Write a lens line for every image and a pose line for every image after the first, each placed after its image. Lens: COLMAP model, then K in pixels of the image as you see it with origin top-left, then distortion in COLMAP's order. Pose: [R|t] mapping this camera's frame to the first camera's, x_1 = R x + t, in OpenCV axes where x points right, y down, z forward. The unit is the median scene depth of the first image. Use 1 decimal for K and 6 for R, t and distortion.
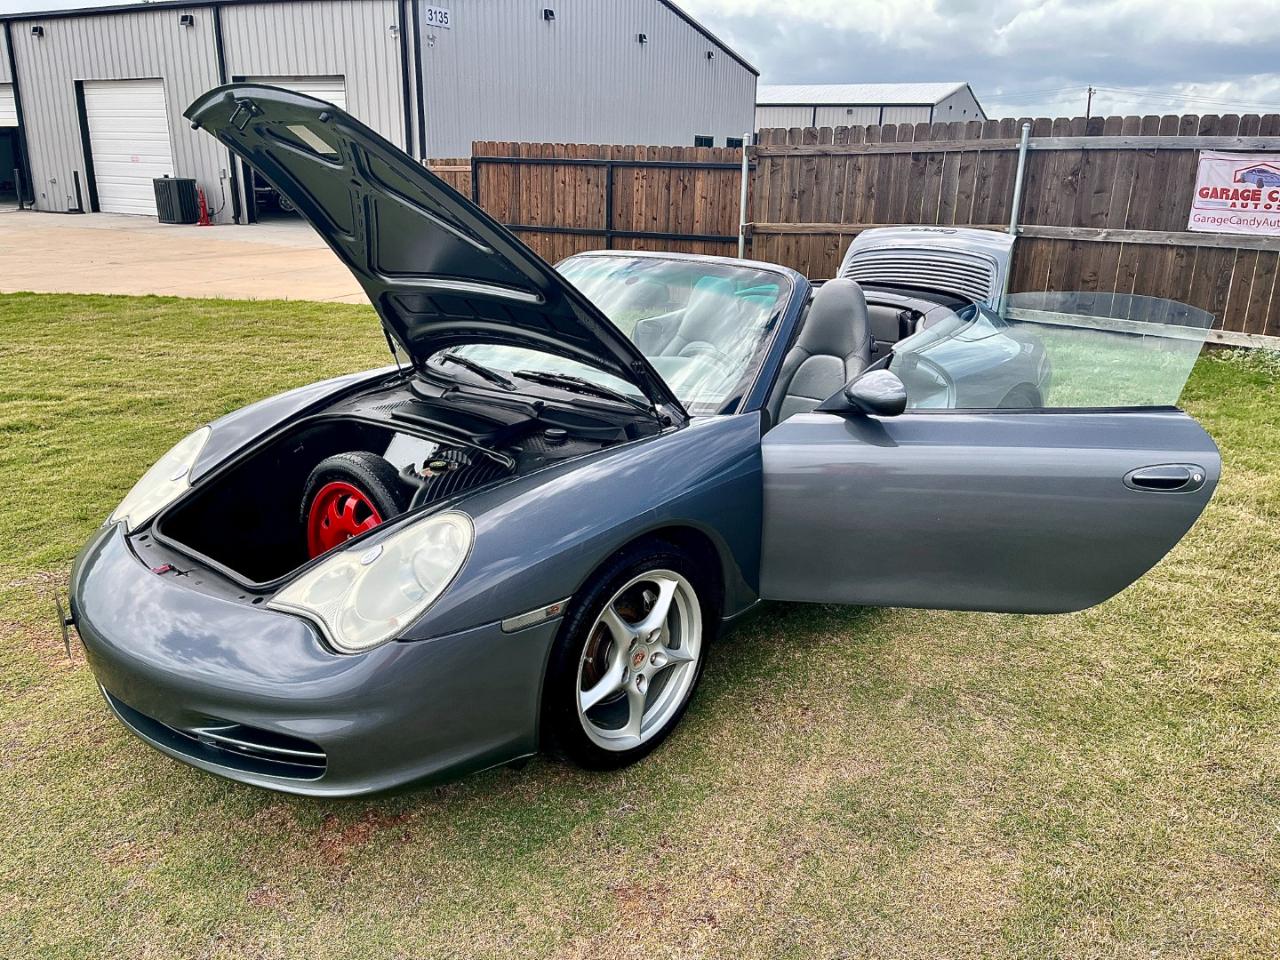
lens RADIAL K [[967.3, 0, 612.5], [0, 967.3, 481.4], [0, 0, 1]] dist [0.003097, -0.046165]
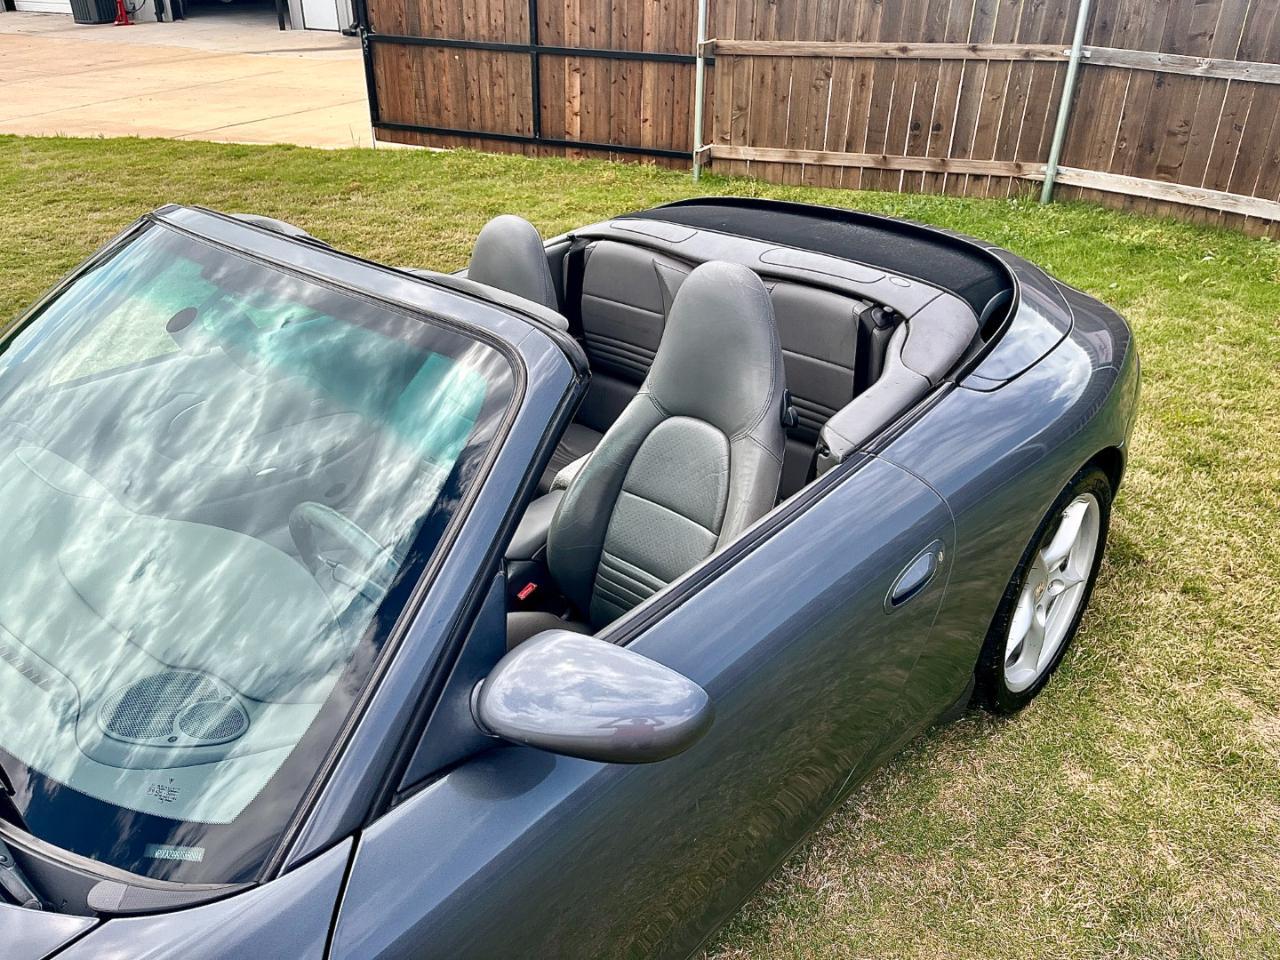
lens RADIAL K [[905.9, 0, 640.6], [0, 905.9, 445.6], [0, 0, 1]] dist [0.055407, -0.108345]
pose [[0.999944, 0.000763, -0.010521, 0.097458], [0.001300, 0.980859, 0.194717, -0.102501], [0.010468, -0.194720, 0.980803, 0.270021]]
